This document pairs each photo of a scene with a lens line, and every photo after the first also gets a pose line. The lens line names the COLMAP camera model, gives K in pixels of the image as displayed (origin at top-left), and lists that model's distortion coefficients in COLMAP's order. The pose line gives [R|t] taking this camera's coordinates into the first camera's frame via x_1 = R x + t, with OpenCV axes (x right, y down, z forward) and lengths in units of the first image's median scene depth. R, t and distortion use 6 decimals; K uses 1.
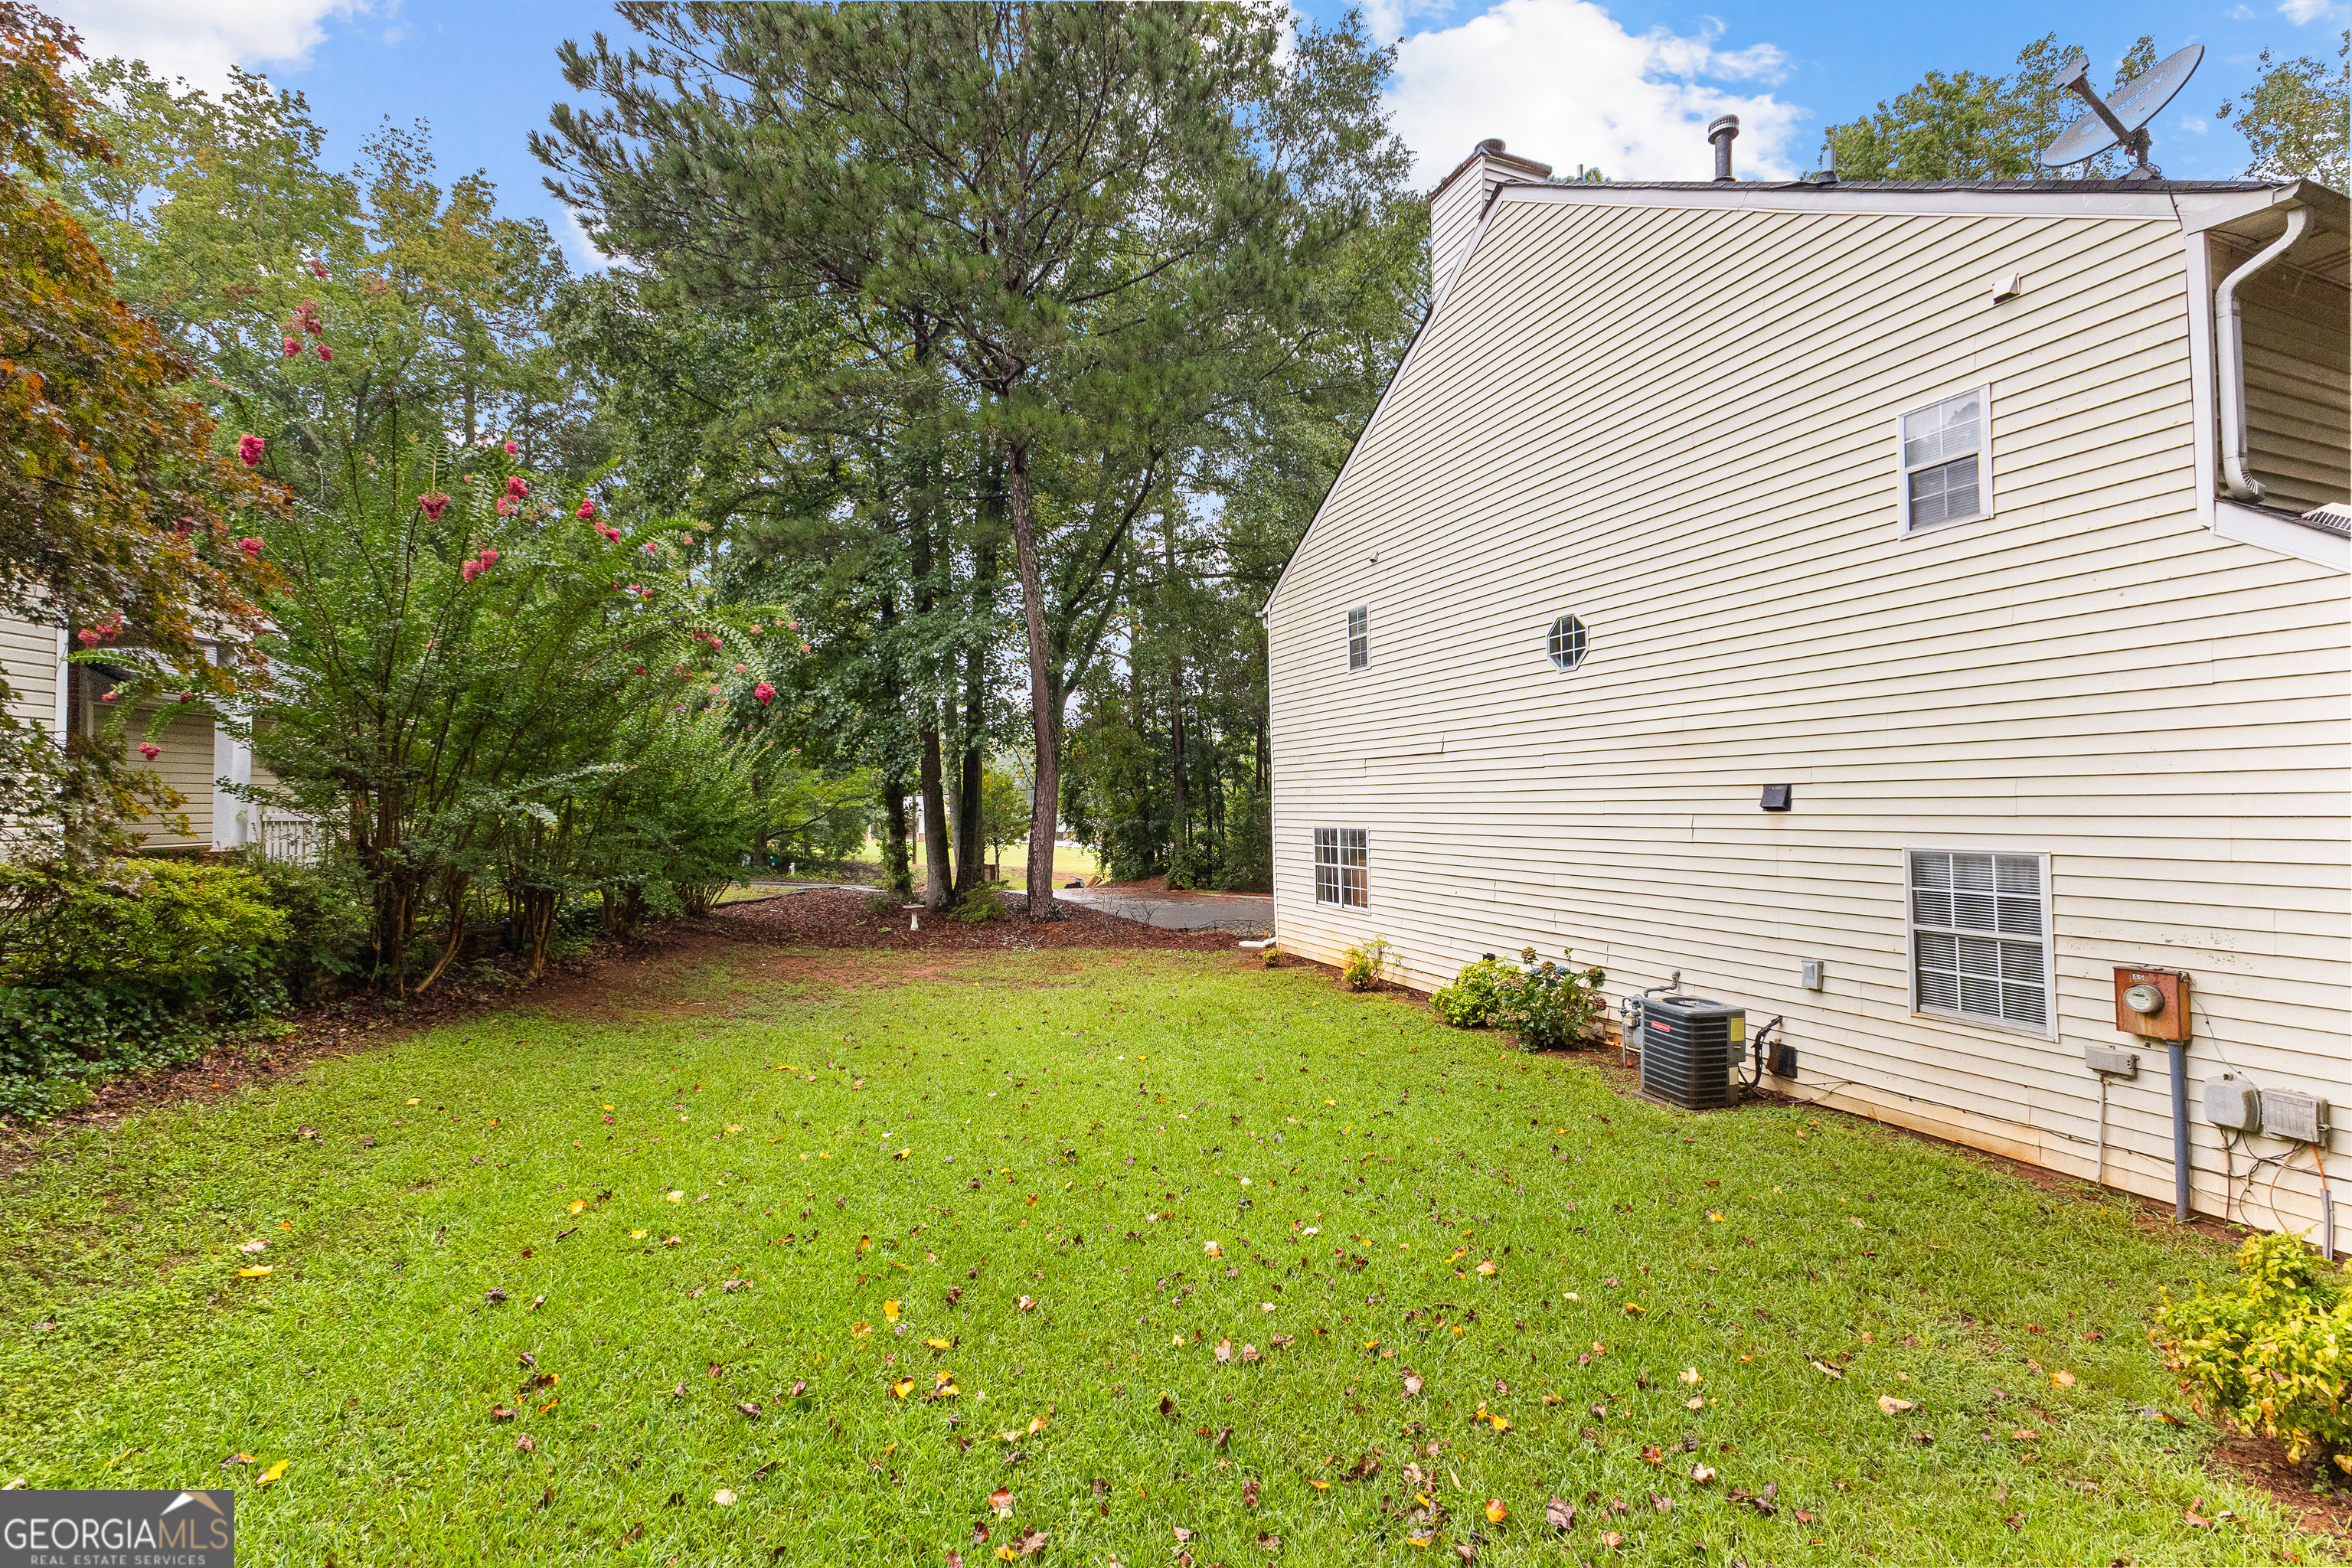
lens RADIAL K [[1013.8, 0, 1209.8], [0, 1013.8, 775.7], [0, 0, 1]] dist [0.016619, -0.004121]
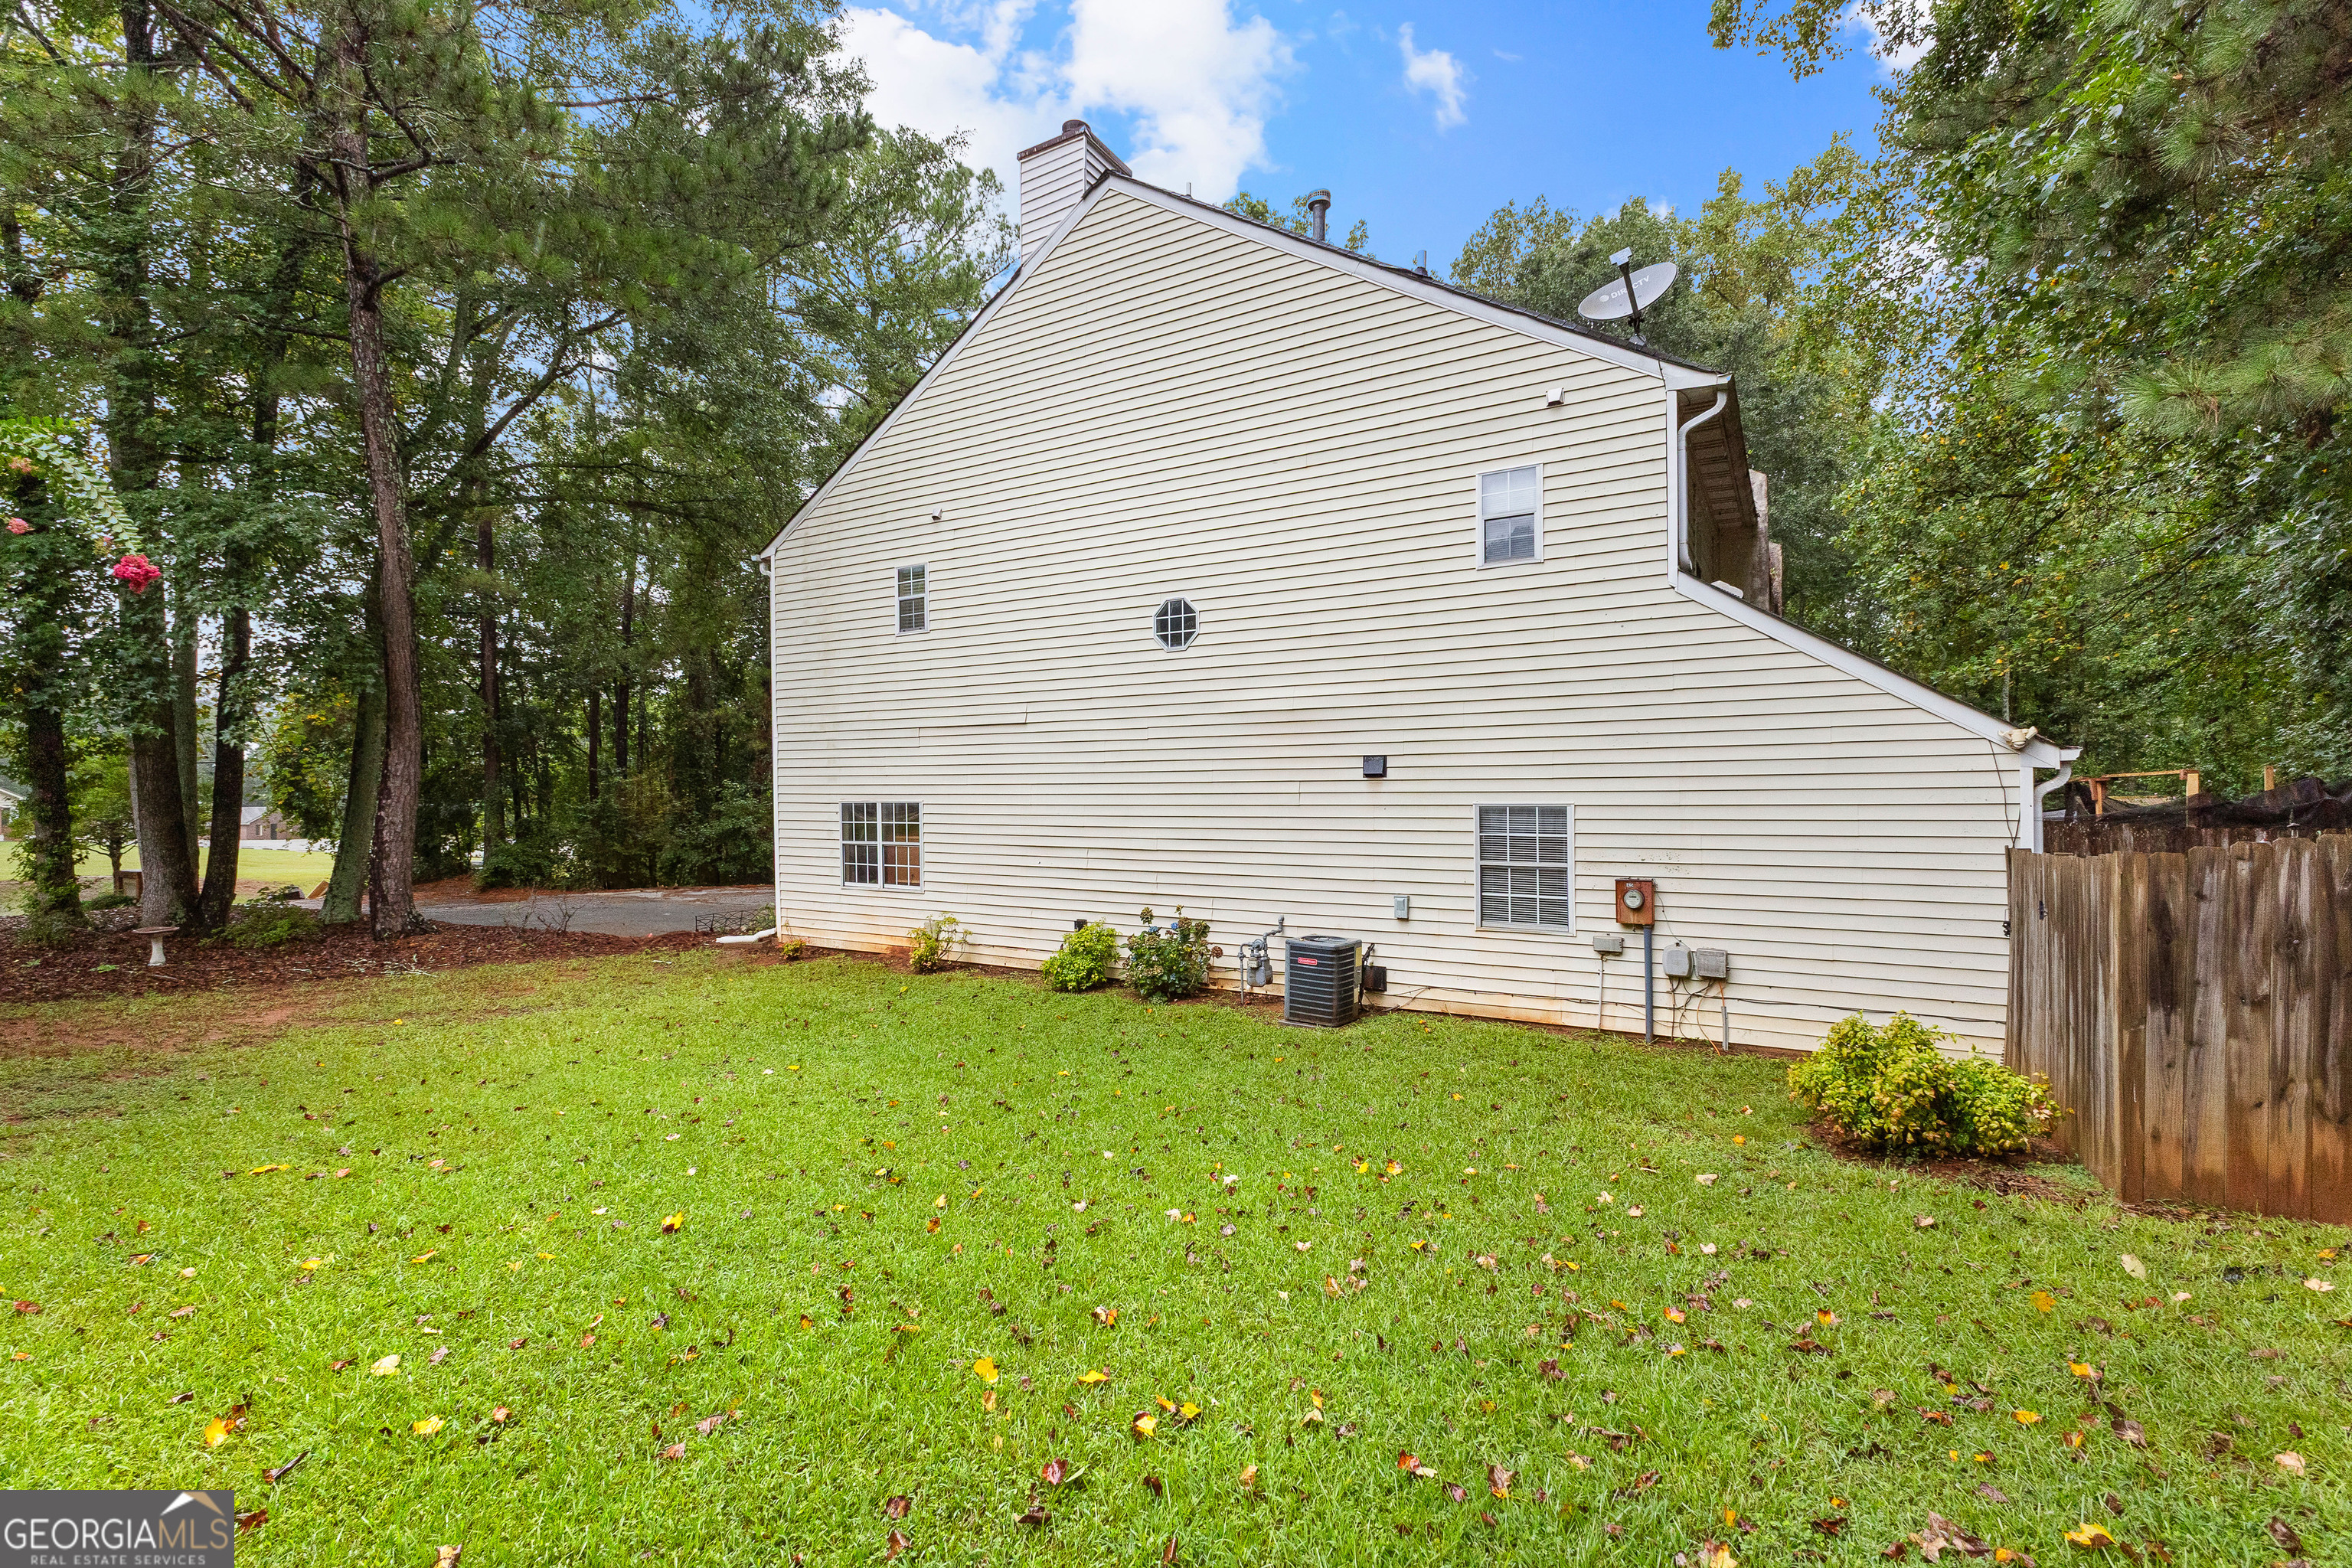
lens RADIAL K [[1013.8, 0, 1224.8], [0, 1013.8, 779.8], [0, 0, 1]] dist [0.016619, -0.004121]
pose [[0.794627, 0.007951, 0.607045, -0.339990], [-0.018068, 0.999781, 0.010557, 0.029088], [-0.606829, -0.019357, 0.794597, 0.140965]]
